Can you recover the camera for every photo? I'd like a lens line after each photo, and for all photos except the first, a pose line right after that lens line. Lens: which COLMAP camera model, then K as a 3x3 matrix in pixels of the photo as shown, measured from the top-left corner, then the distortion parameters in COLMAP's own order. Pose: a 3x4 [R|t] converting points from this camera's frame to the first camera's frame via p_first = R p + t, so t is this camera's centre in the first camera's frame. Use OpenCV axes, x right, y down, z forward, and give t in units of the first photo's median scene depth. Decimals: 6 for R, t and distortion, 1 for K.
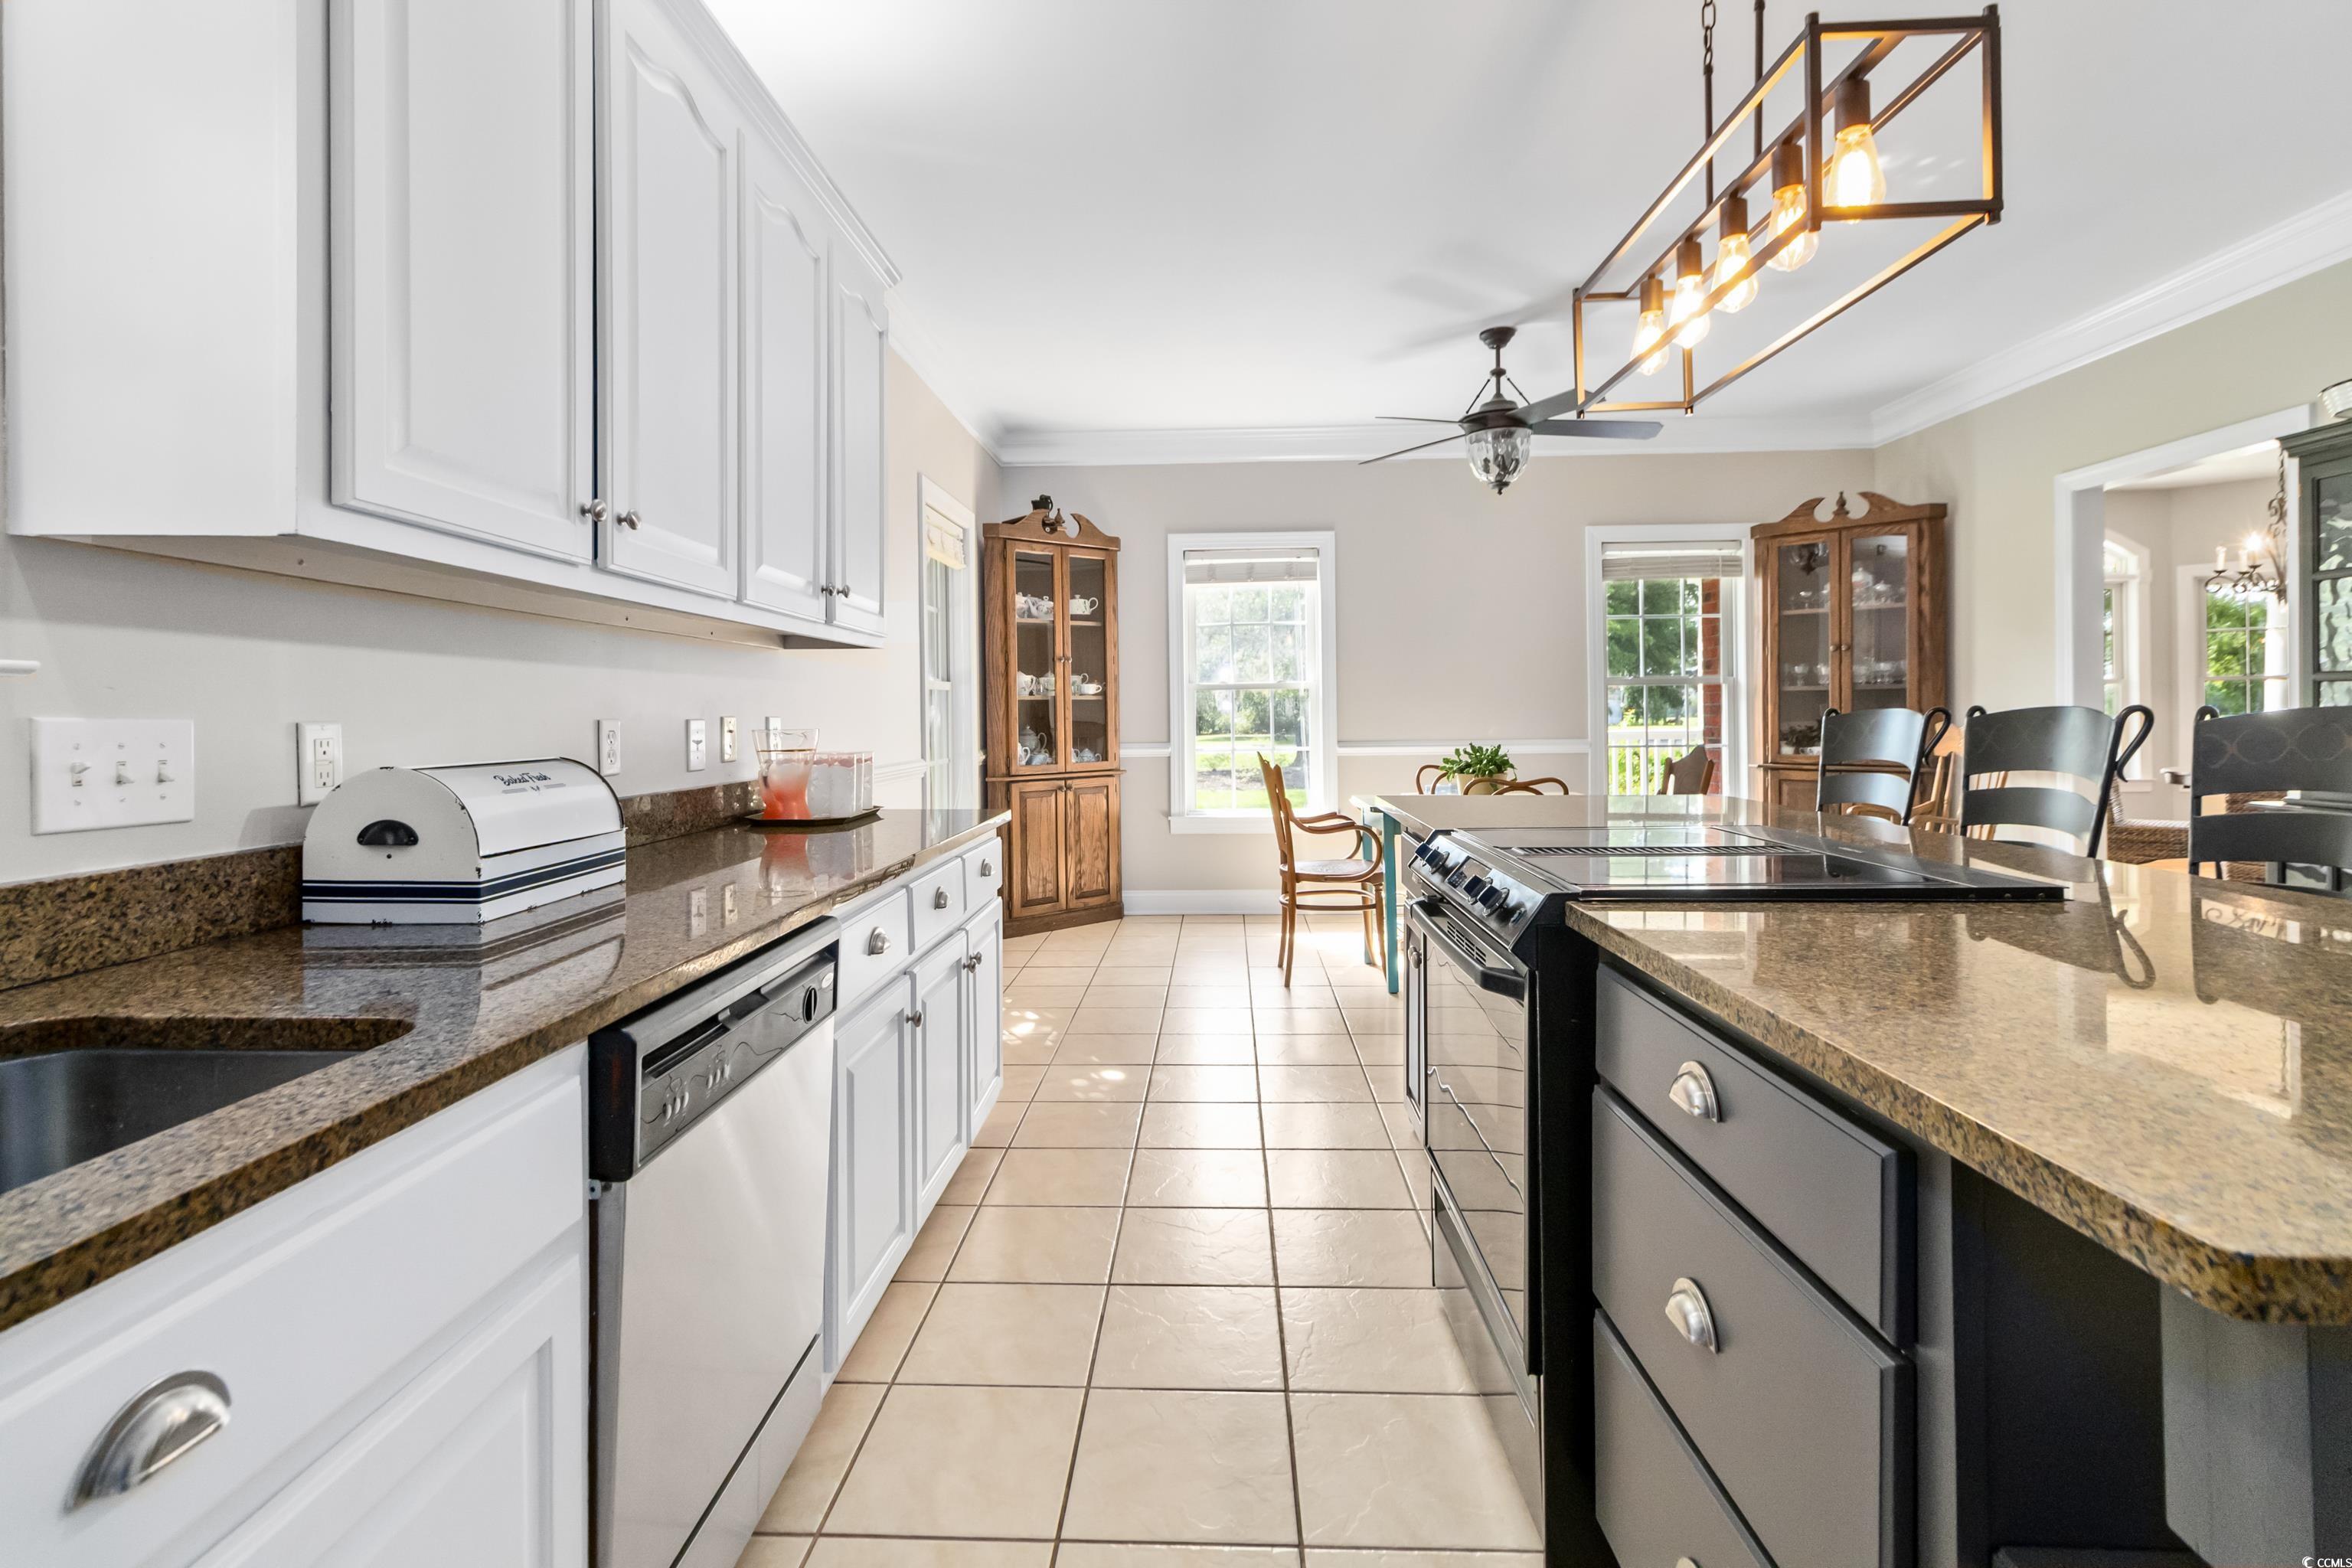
lens RADIAL K [[1075.6, 0, 1175.6], [0, 1075.6, 713.6], [0, 0, 1]] dist [-0.000141, -0.000014]
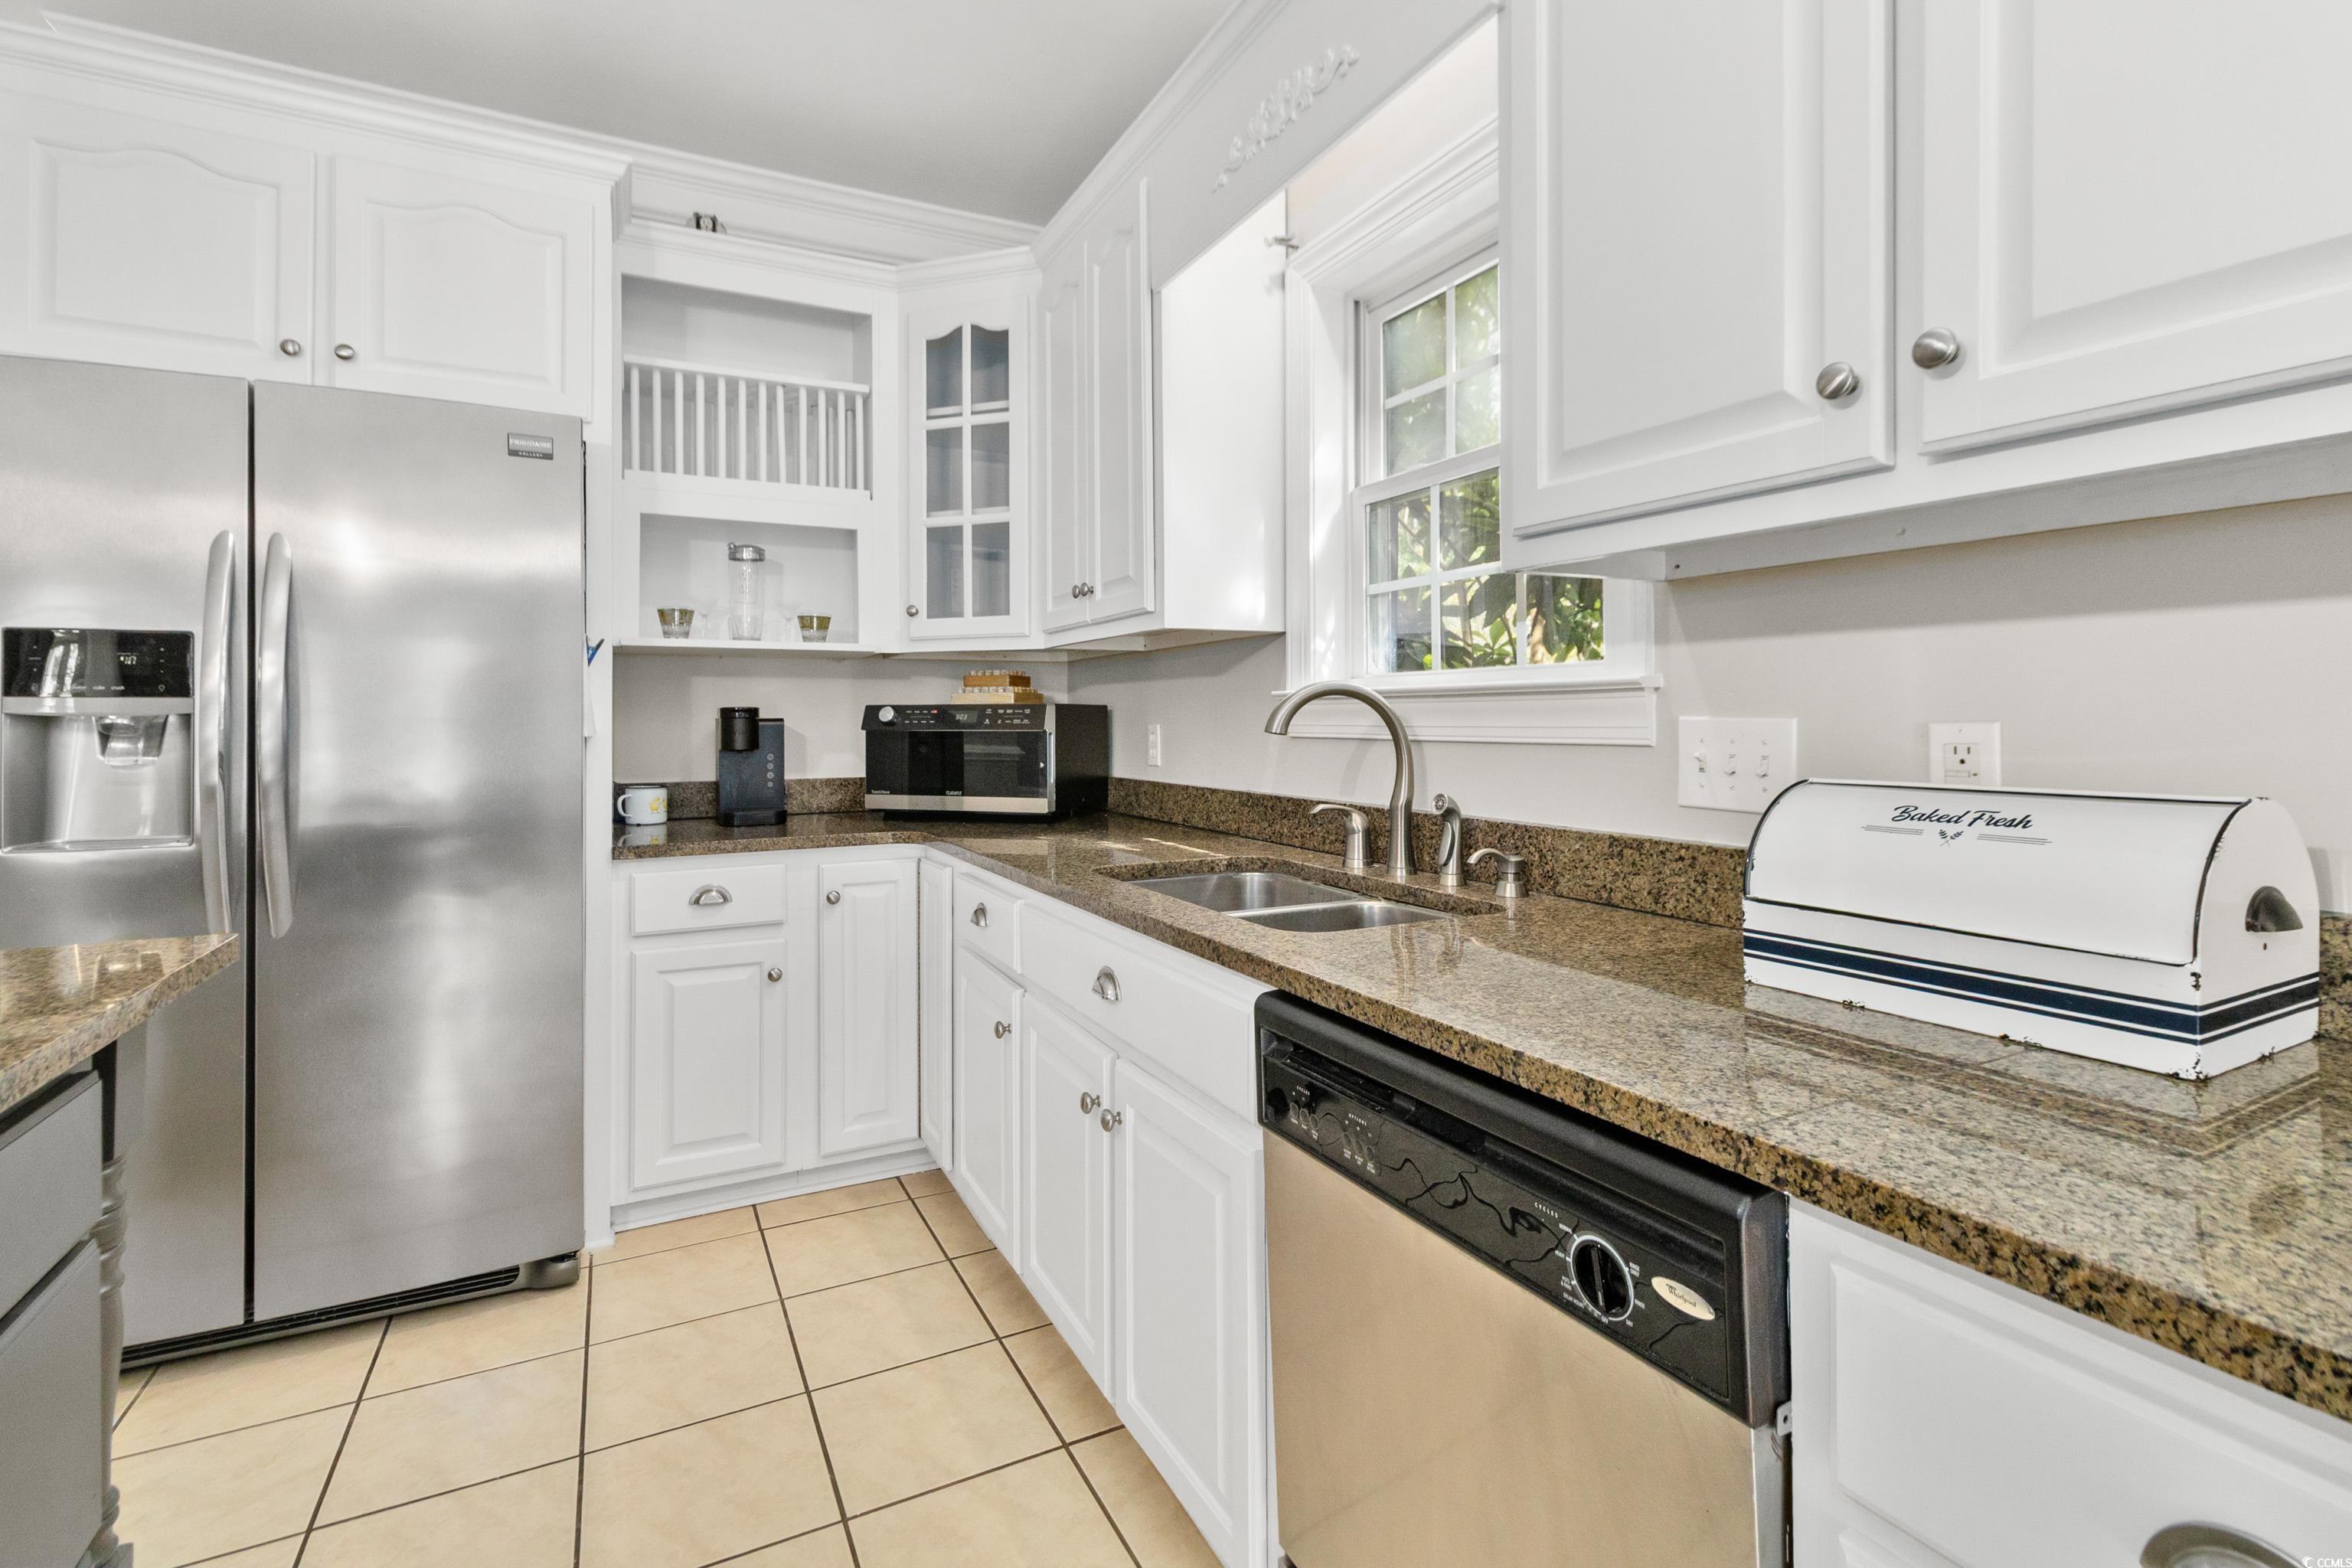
lens RADIAL K [[1075.6, 0, 1175.6], [0, 1075.6, 713.6], [0, 0, 1]] dist [-0.000141, -0.000014]
pose [[-0.870542, 0.005598, -0.492063, 0.118764], [0.008306, 0.999960, -0.003318, -0.001050], [0.492025, -0.006976, -0.870553, 1.767535]]
